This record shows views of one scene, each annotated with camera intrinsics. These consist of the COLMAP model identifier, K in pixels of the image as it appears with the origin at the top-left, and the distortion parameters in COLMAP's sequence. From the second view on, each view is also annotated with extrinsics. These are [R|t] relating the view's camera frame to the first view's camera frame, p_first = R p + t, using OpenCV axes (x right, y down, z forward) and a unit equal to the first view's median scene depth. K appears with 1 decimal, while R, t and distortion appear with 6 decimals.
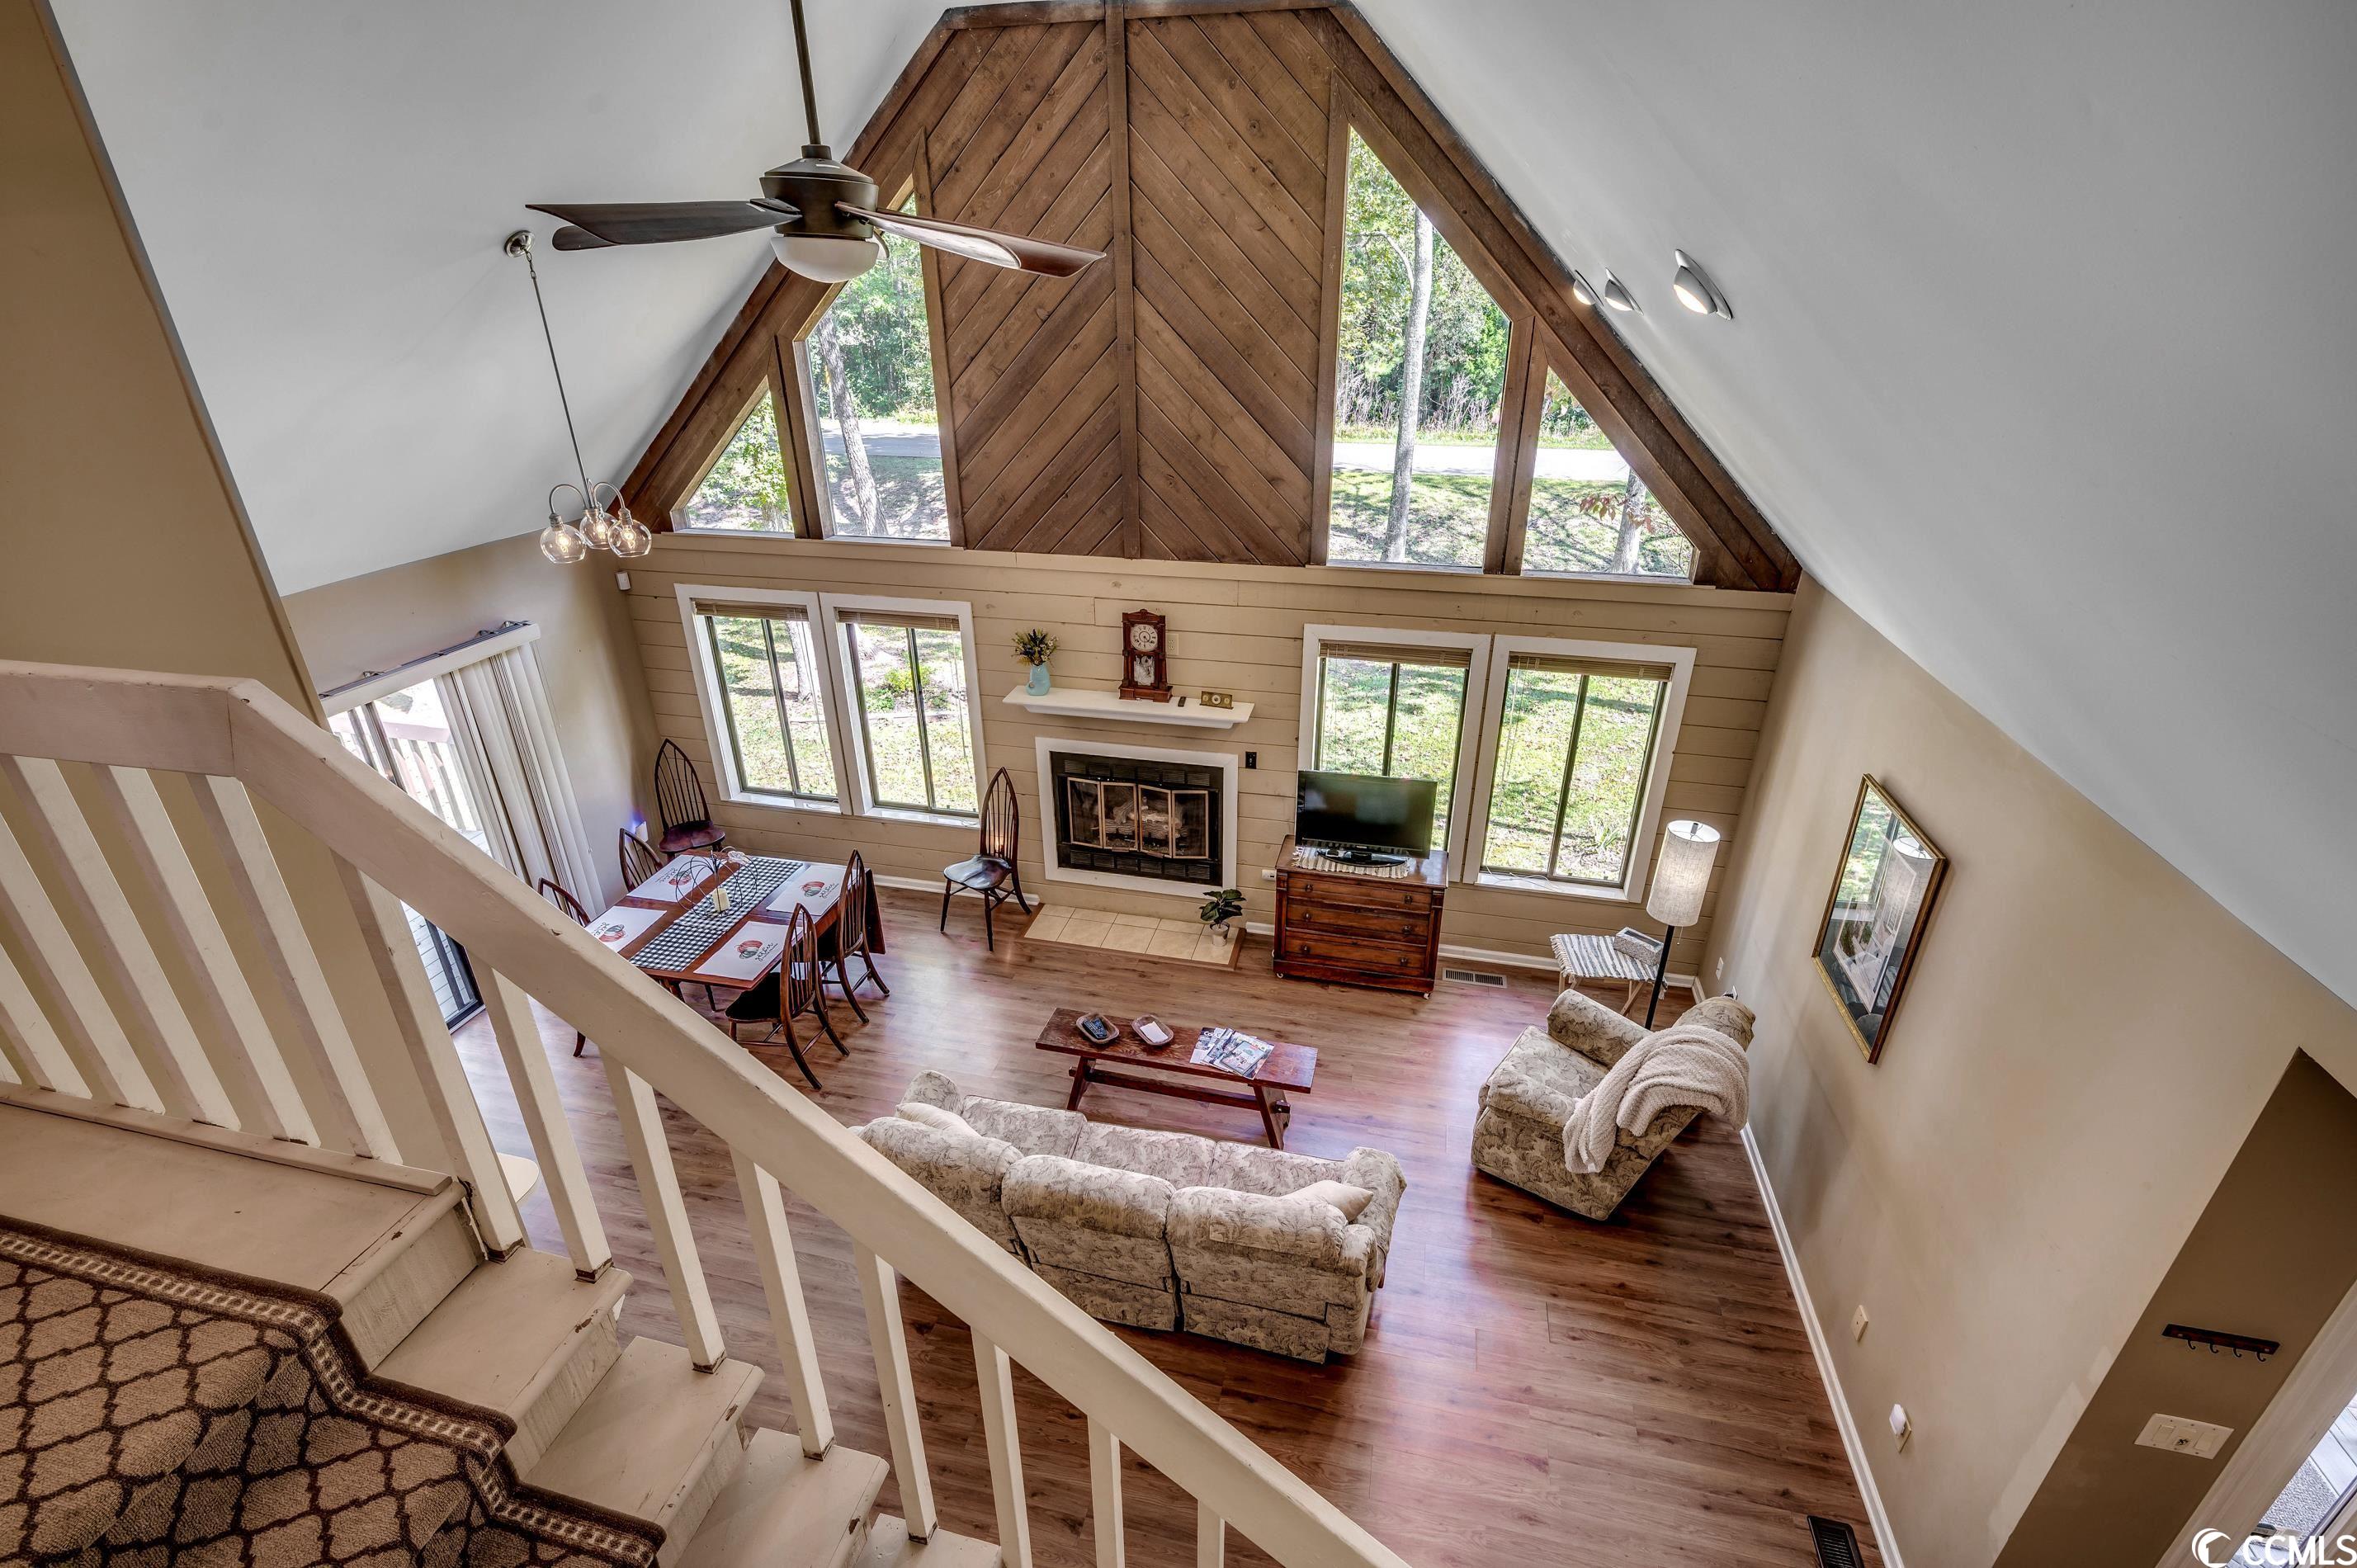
lens RADIAL K [[1052.0, 0, 1190.6], [0, 1052.0, 827.2], [0, 0, 1]] dist [0.000260, -0.000851]
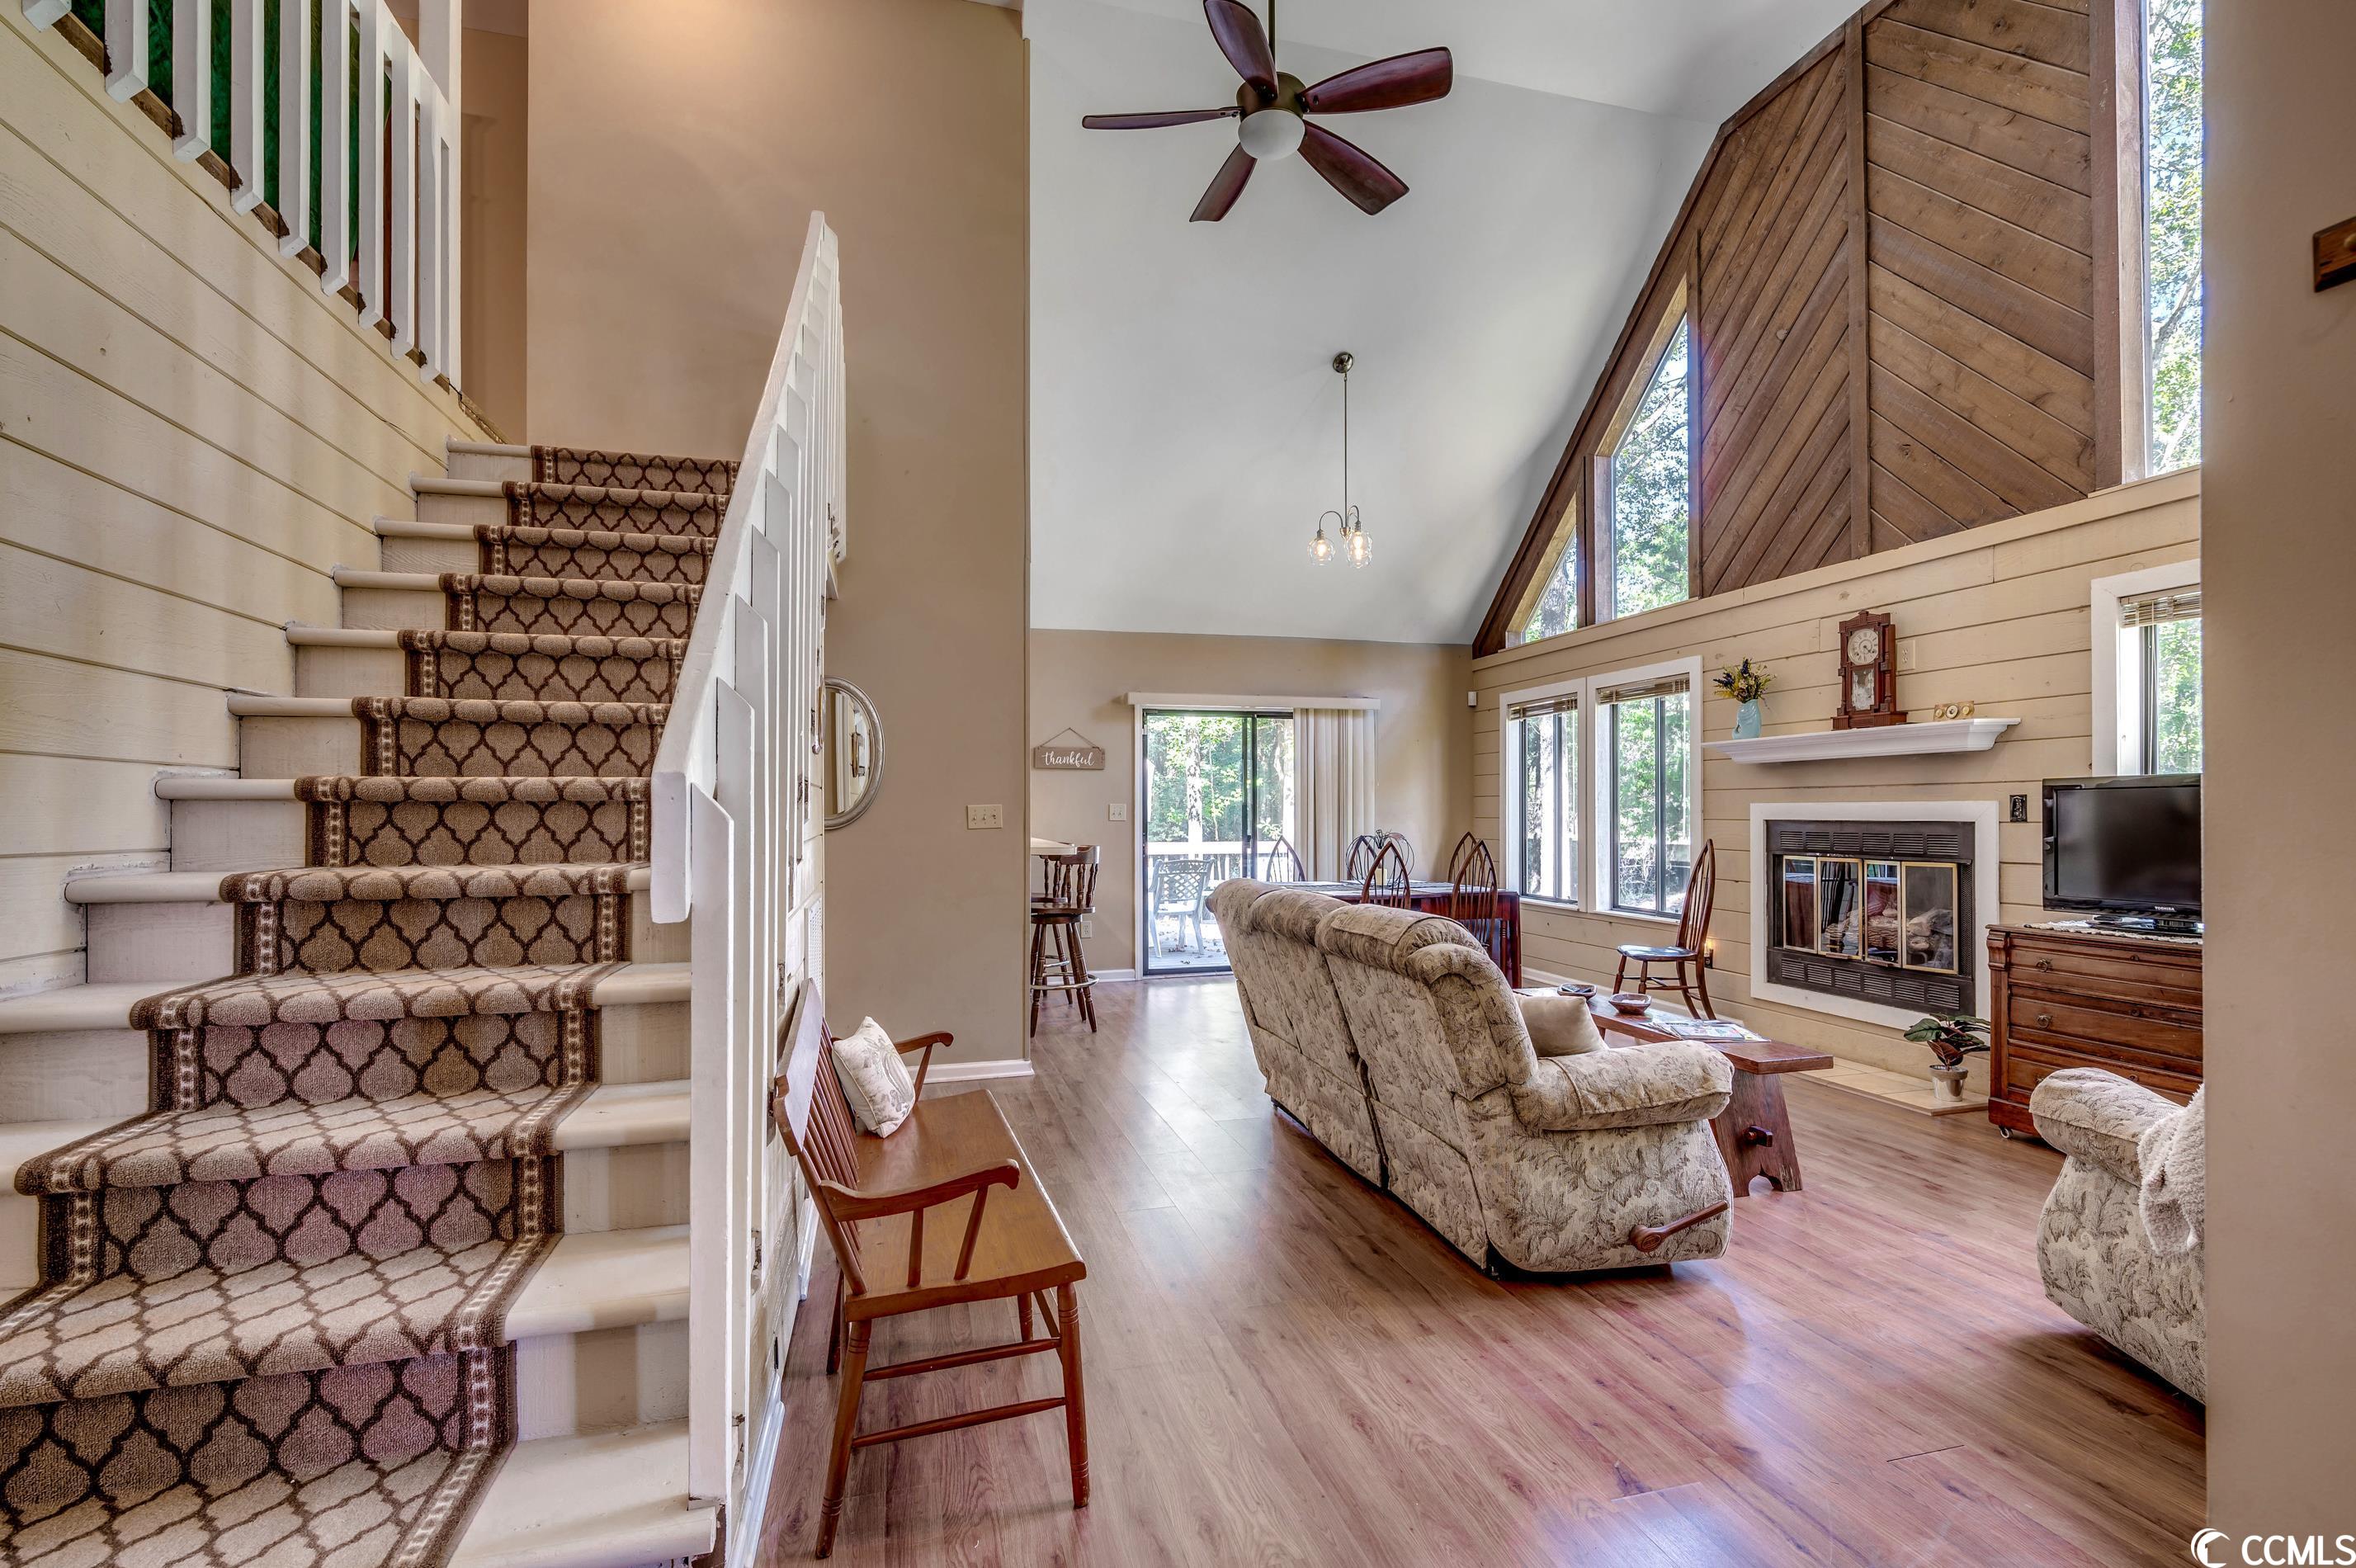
lens RADIAL K [[1060.8, 0, 1183.0], [0, 1060.8, 852.0], [0, 0, 1]] dist [0.000298, -0.000546]
pose [[0.469927, 0.017767, -0.882527, 0.433889], [-0.400317, 0.895360, -0.195135, 0.331044], [0.786712, 0.444989, 0.427866, 0.307663]]
